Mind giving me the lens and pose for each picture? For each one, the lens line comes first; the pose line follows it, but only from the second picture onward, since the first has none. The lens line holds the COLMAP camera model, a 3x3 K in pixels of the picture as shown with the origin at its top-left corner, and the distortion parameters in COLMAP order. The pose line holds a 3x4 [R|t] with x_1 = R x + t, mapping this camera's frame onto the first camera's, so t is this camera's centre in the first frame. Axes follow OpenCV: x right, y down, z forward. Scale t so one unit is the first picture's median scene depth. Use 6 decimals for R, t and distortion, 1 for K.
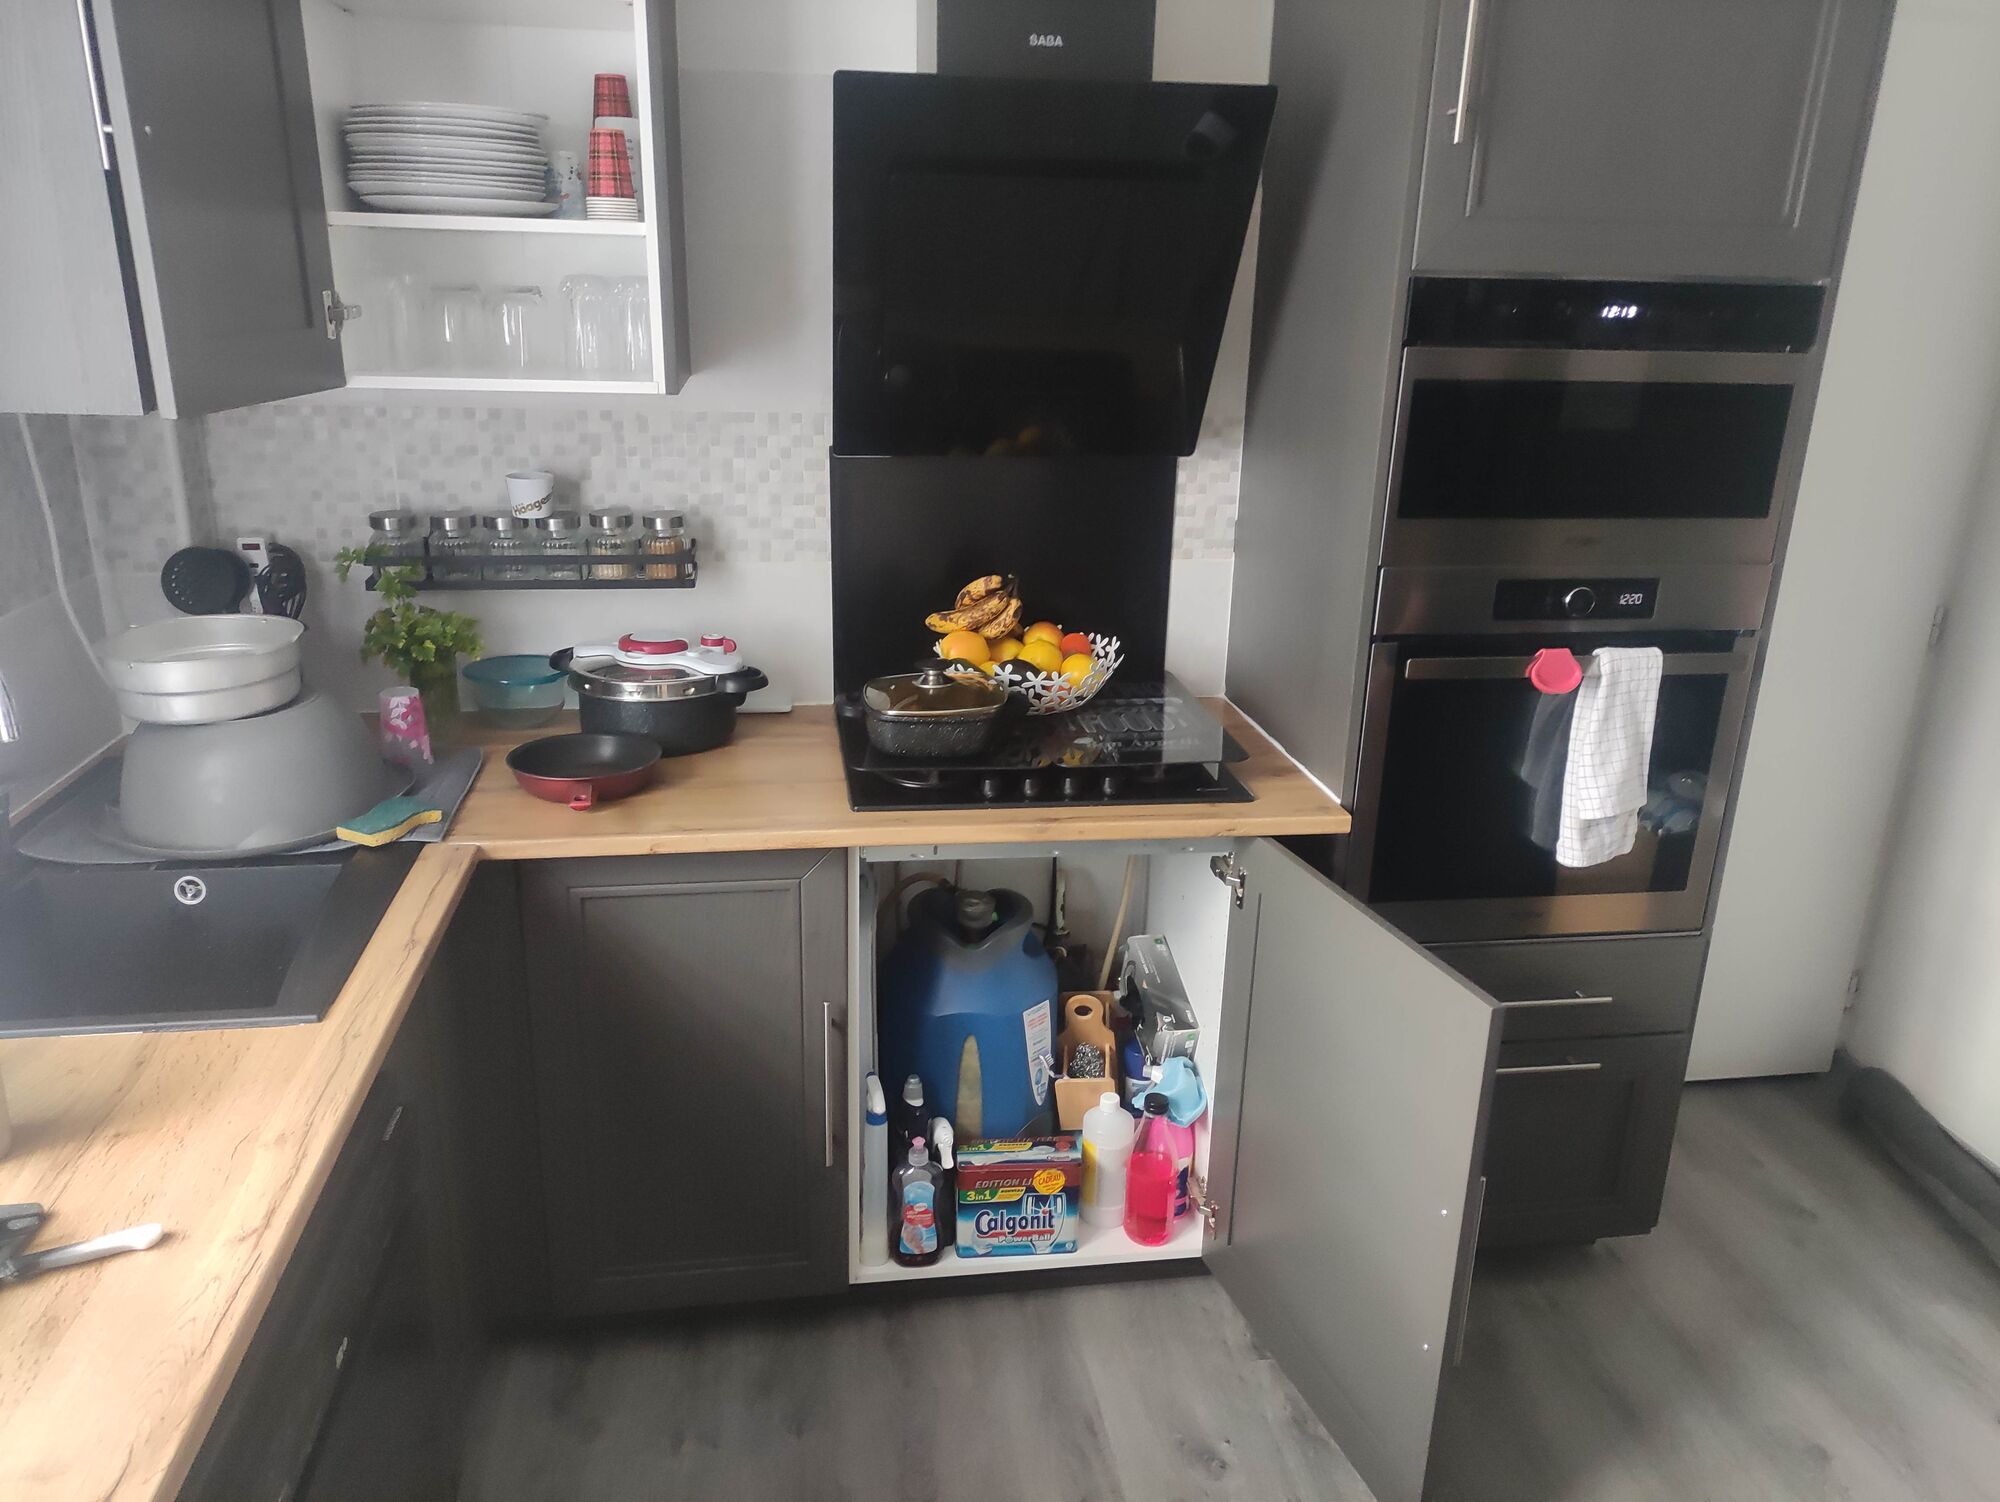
lens RADIAL K [[1440.8, 0, 1000.0], [0, 1440.8, 751.0], [0, 0, 1]] dist [0.022891, -0.002883]
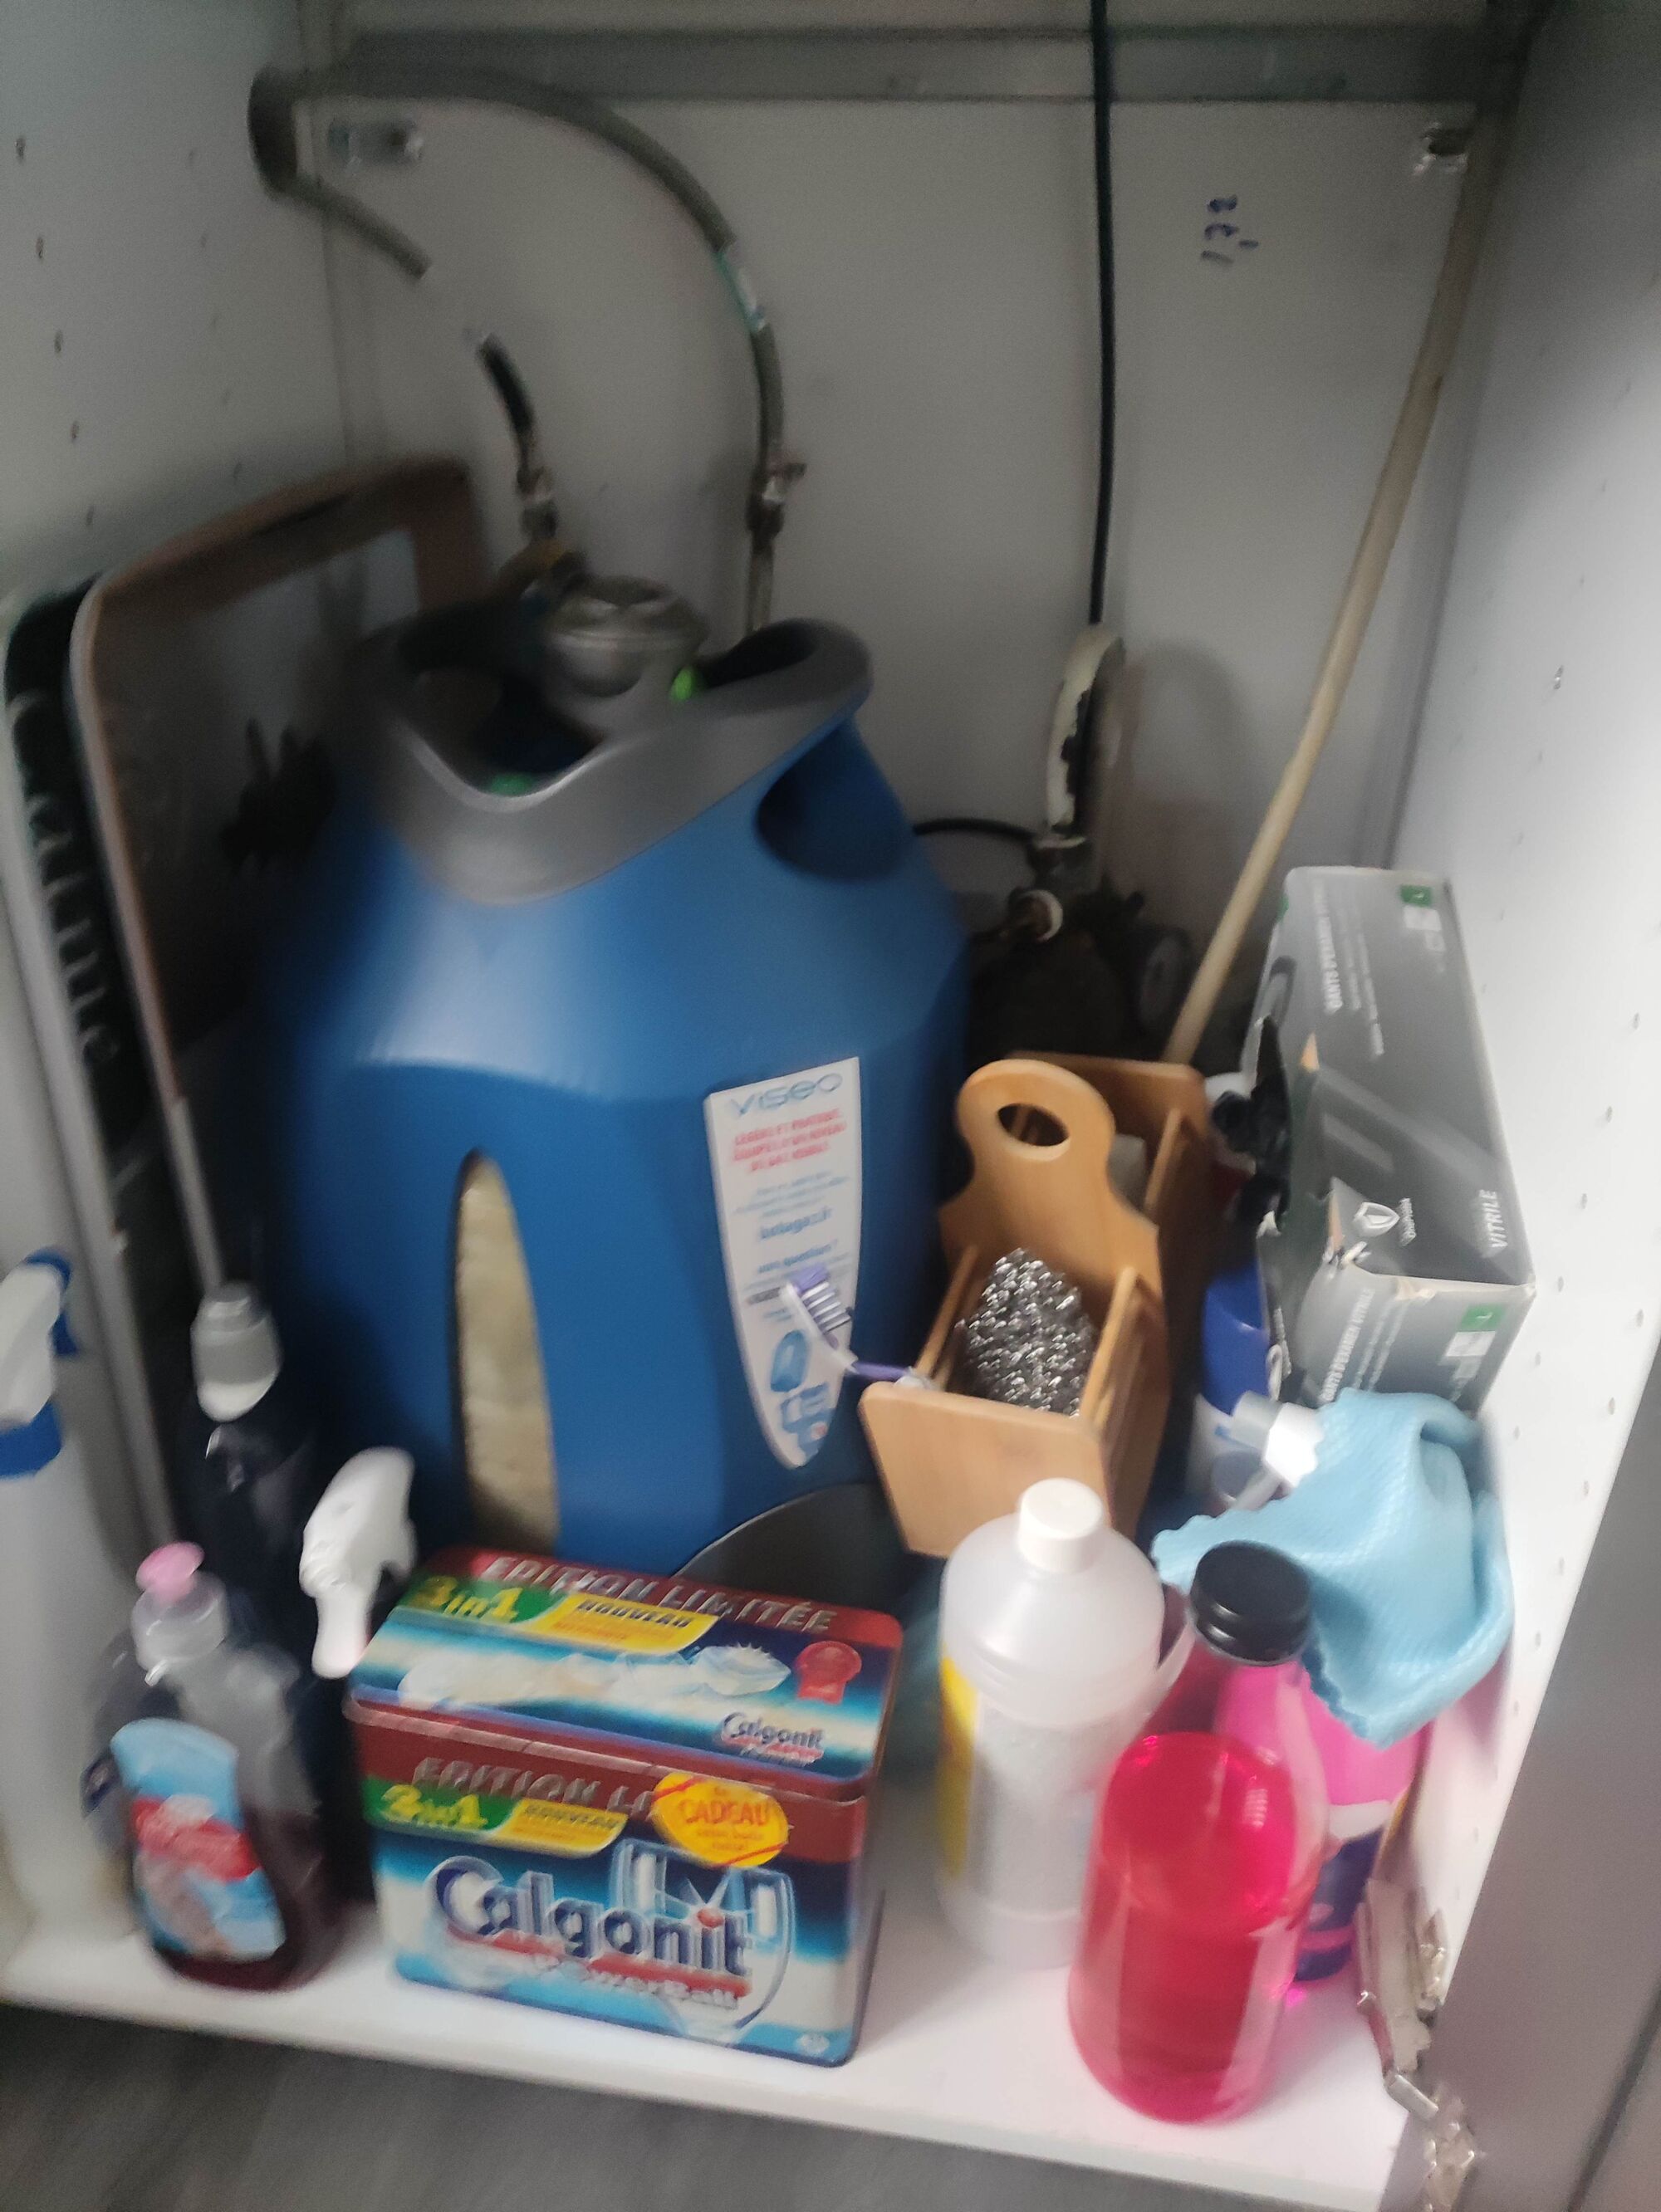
lens RADIAL K [[1593.7, 0, 830.5], [0, 1593.7, 1106.0], [0, 0, 1]] dist [0.022891, -0.002883]
pose [[0.950273, 0.137677, -0.279331, 0.104448], [-0.080990, 0.975361, 0.205211, 0.129034], [0.300701, -0.172383, 0.938010, 0.766515]]
